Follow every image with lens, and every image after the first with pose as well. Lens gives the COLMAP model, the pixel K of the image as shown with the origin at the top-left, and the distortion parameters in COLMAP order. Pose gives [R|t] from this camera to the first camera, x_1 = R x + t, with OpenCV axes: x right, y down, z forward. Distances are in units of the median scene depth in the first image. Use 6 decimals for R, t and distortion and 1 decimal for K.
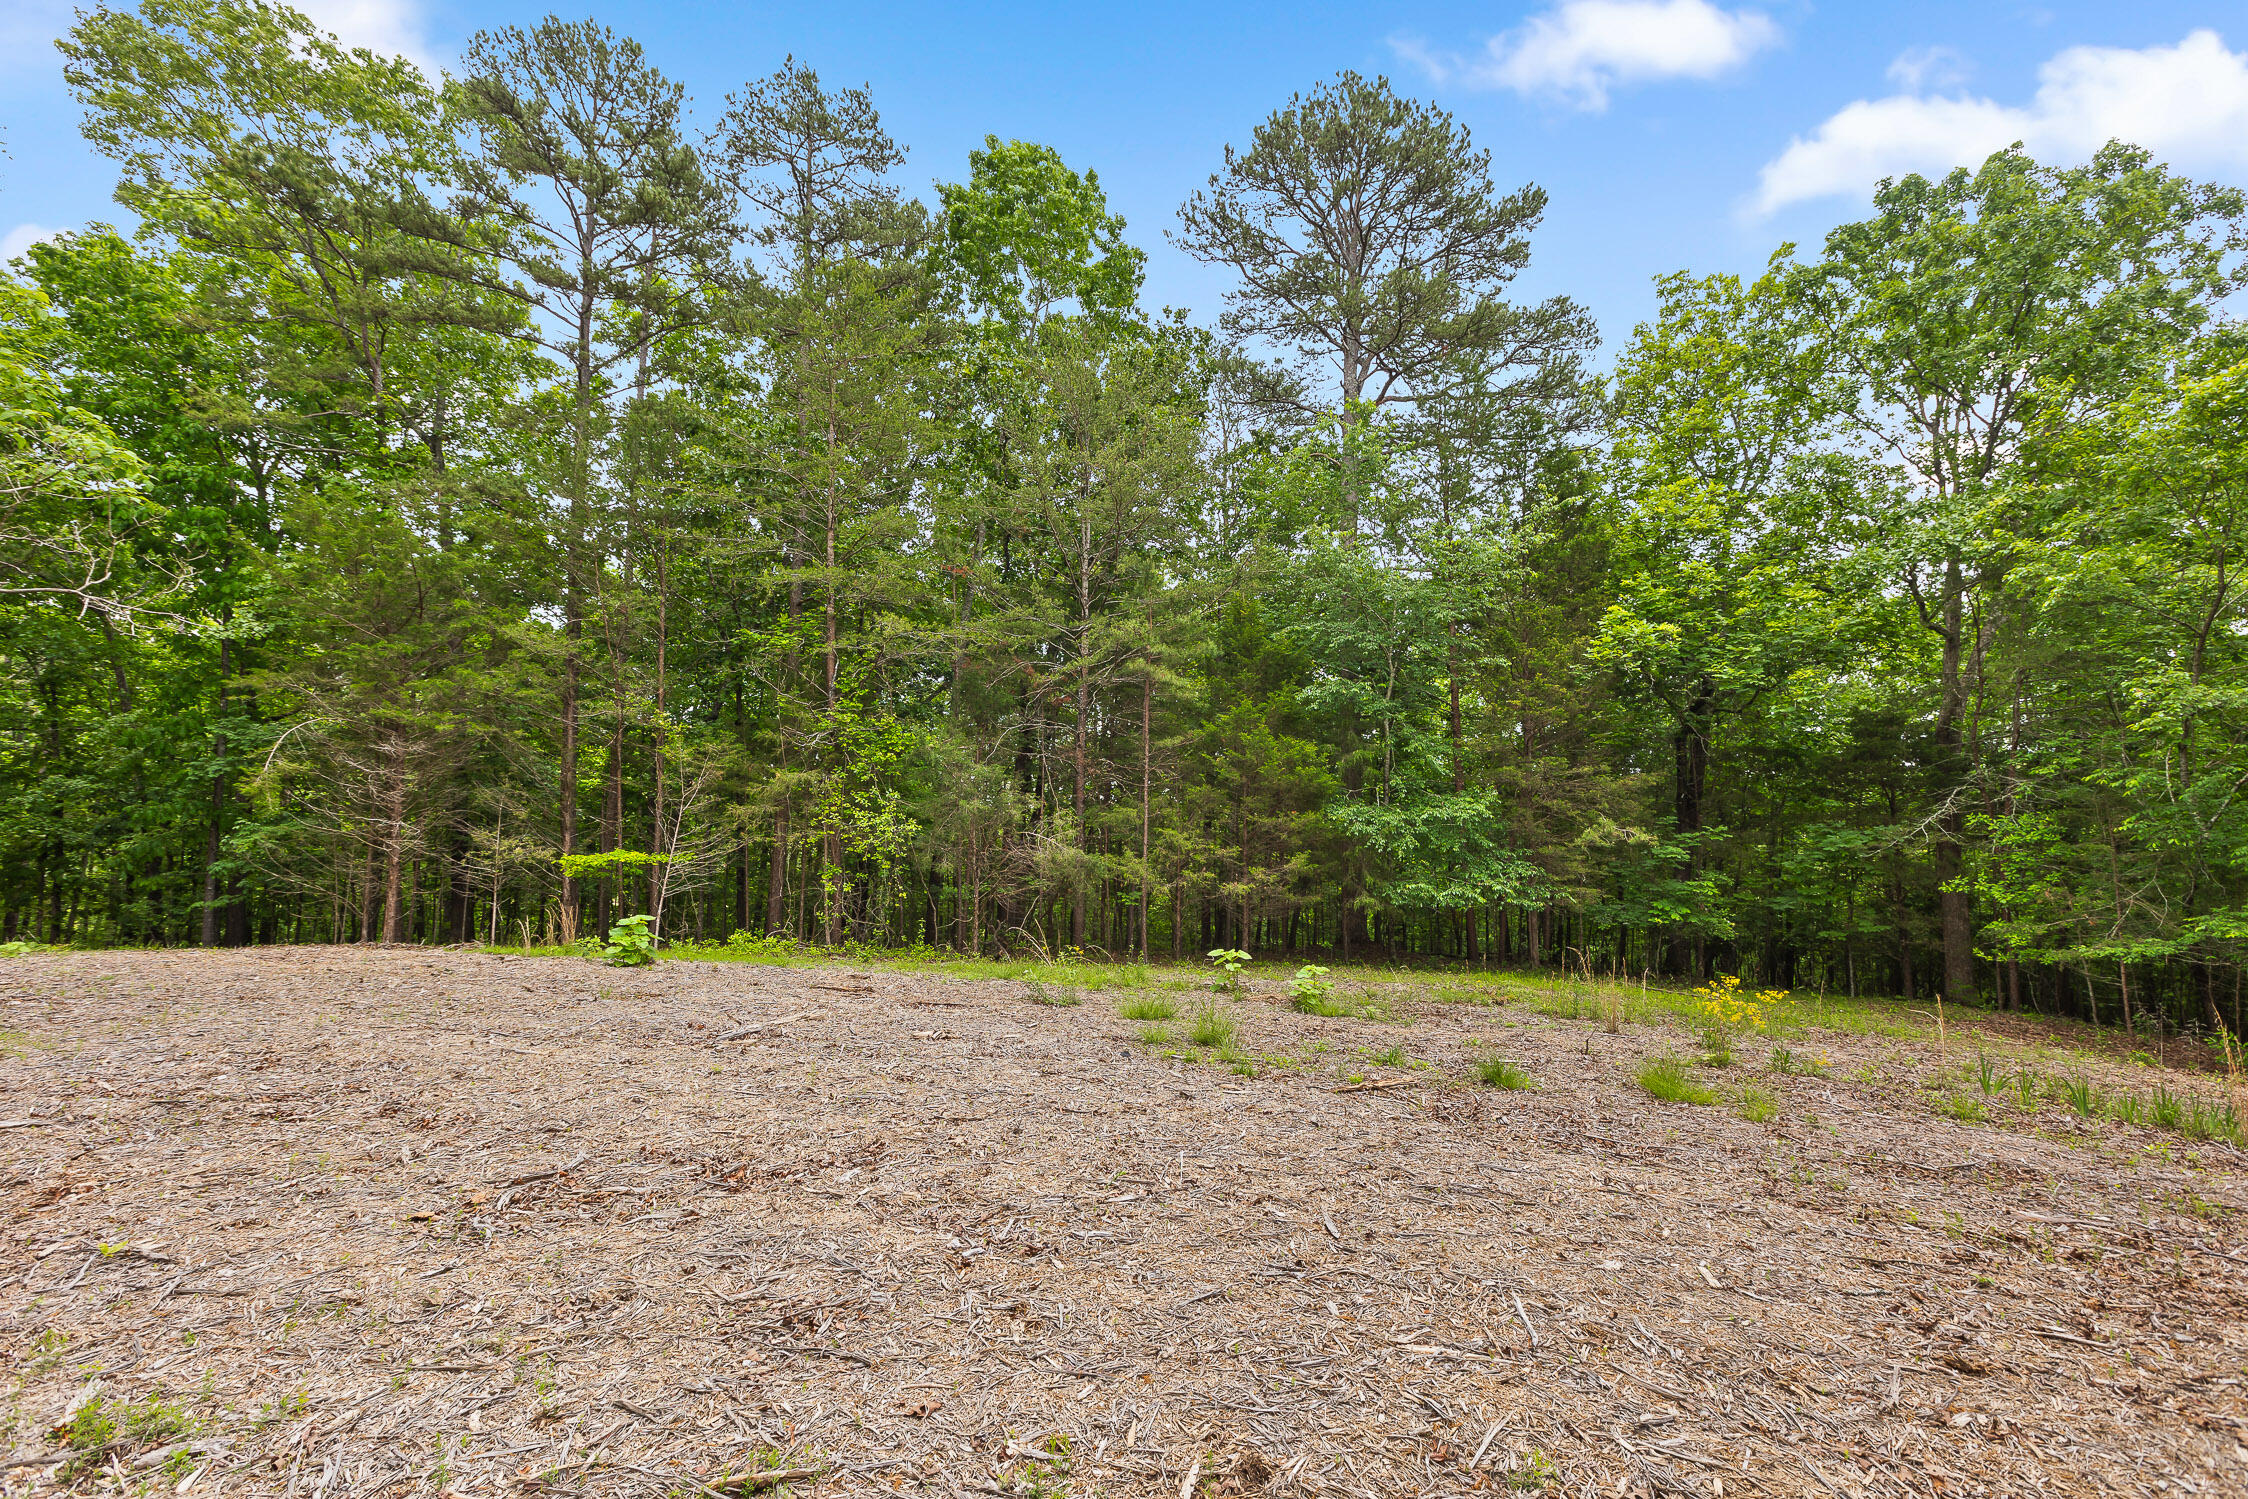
lens RADIAL K [[996.8, 0, 1124.0], [0, 996.8, 749.5], [0, 0, 1]] dist [0.001095, 0.000202]
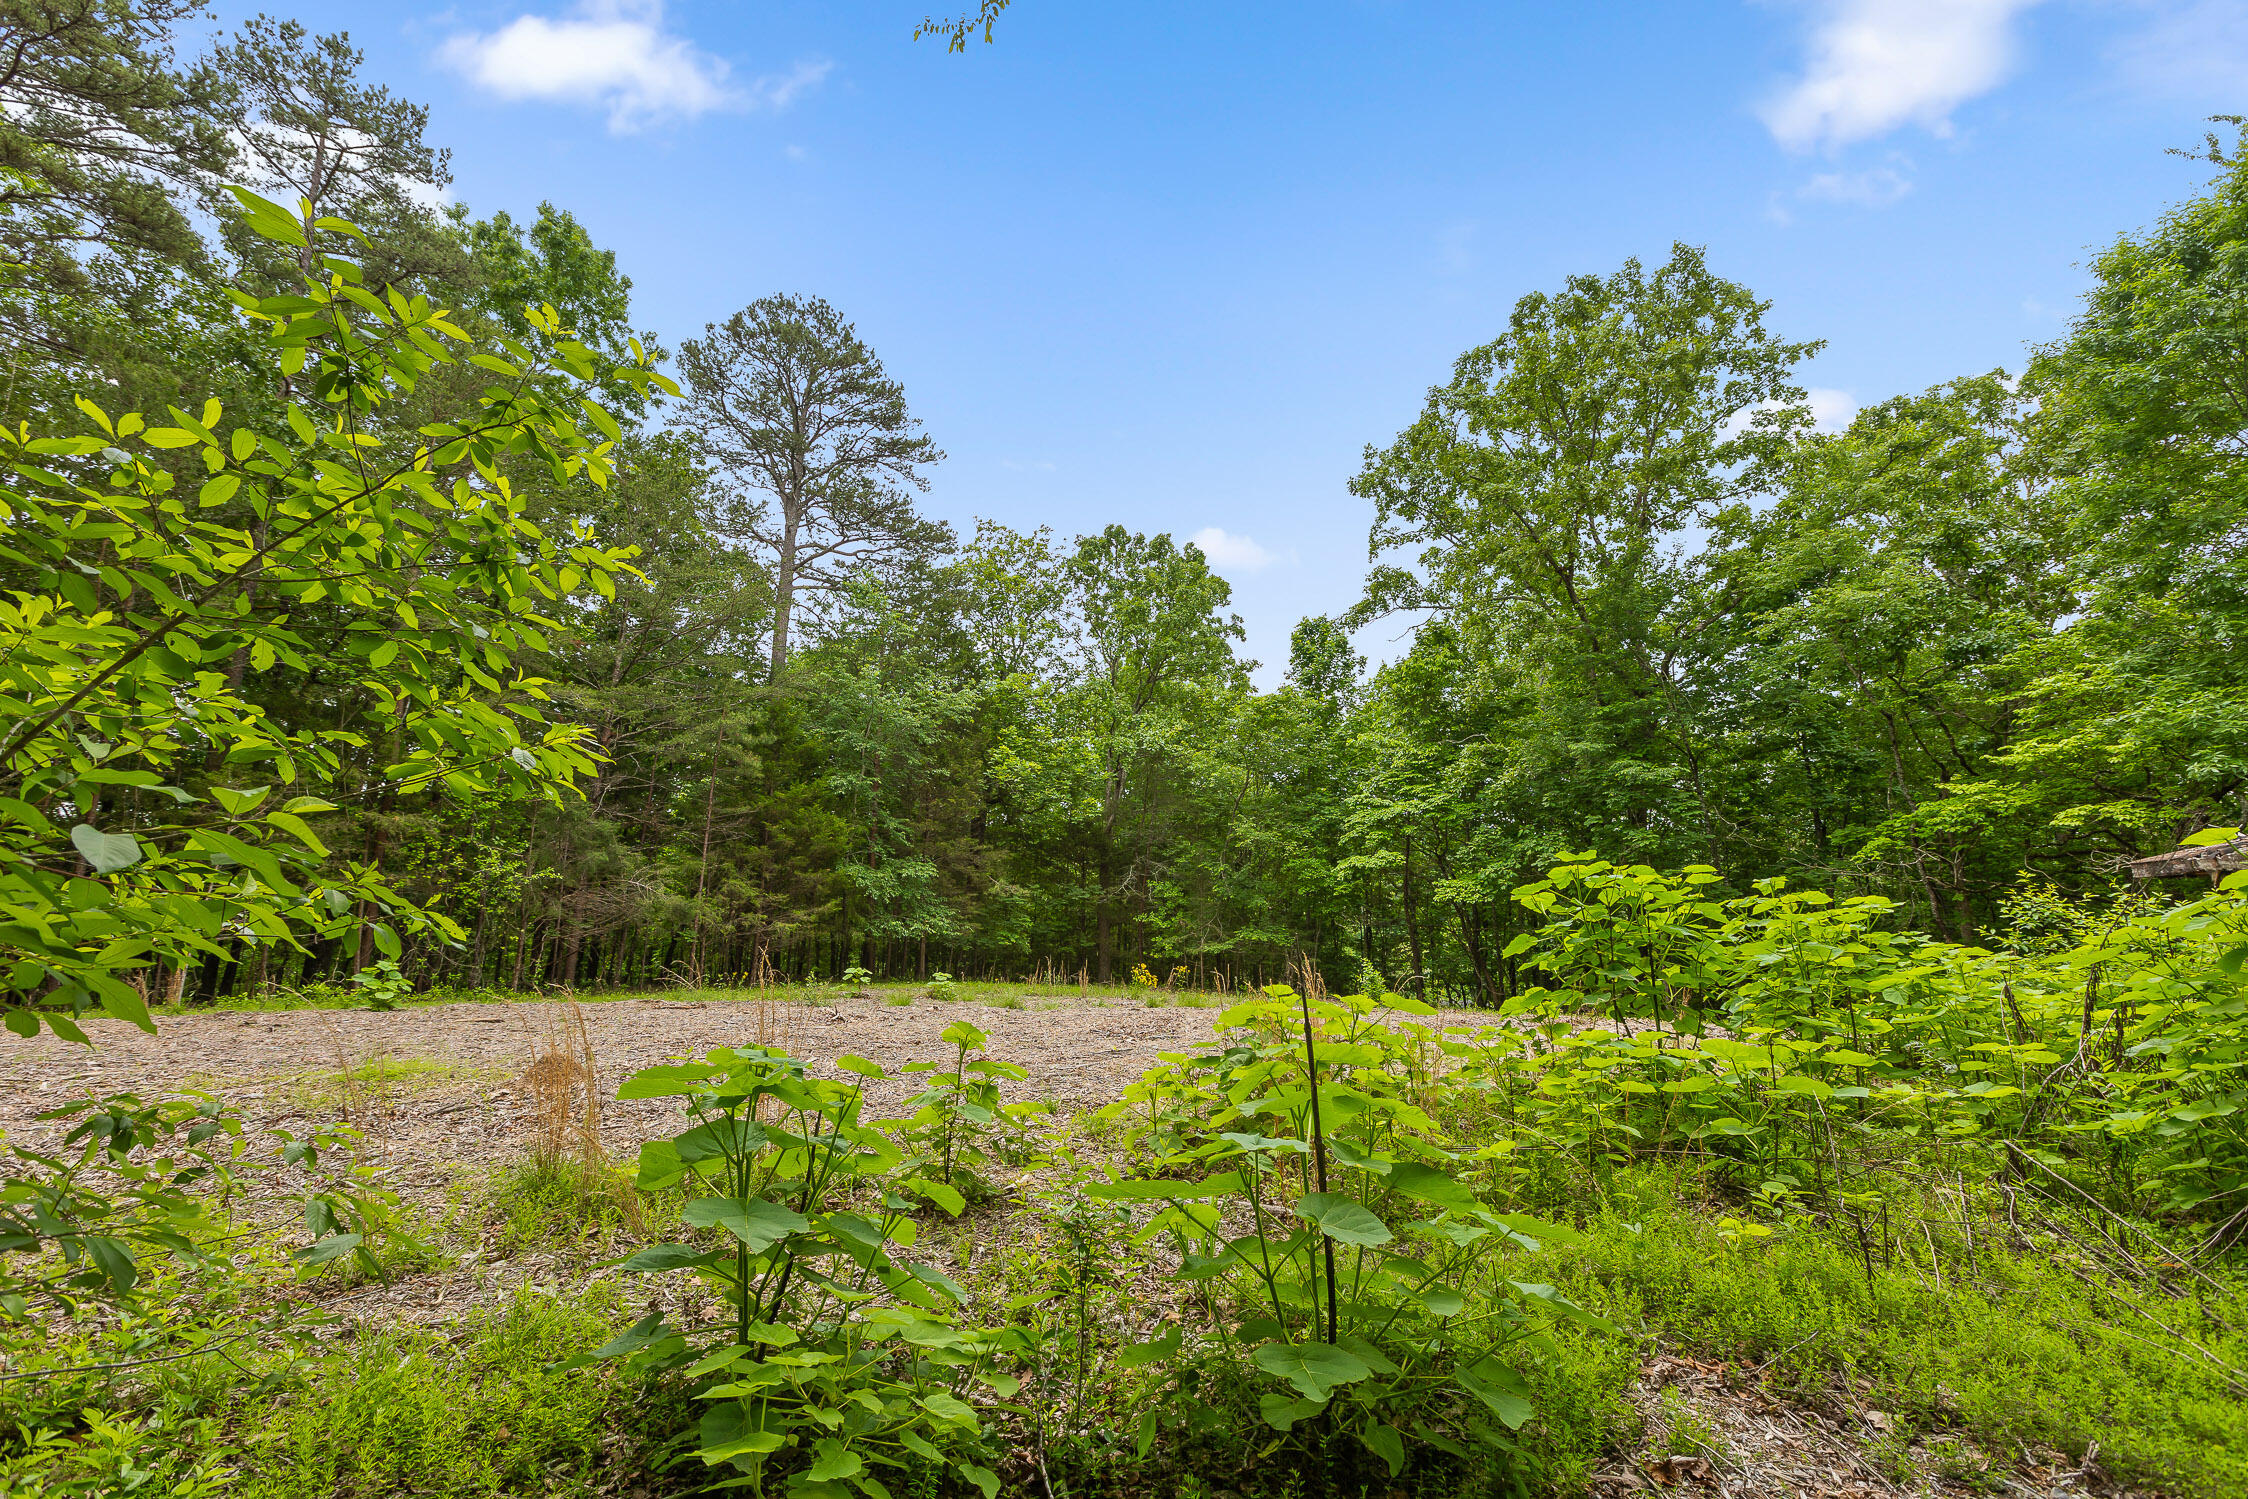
lens RADIAL K [[996.8, 0, 1124.0], [0, 996.8, 749.5], [0, 0, 1]] dist [0.001095, 0.000202]
pose [[0.629374, 0.123226, 0.767271, -0.641922], [-0.090974, 0.992242, -0.084733, -0.022458], [-0.771759, -0.016473, 0.635701, -0.188481]]
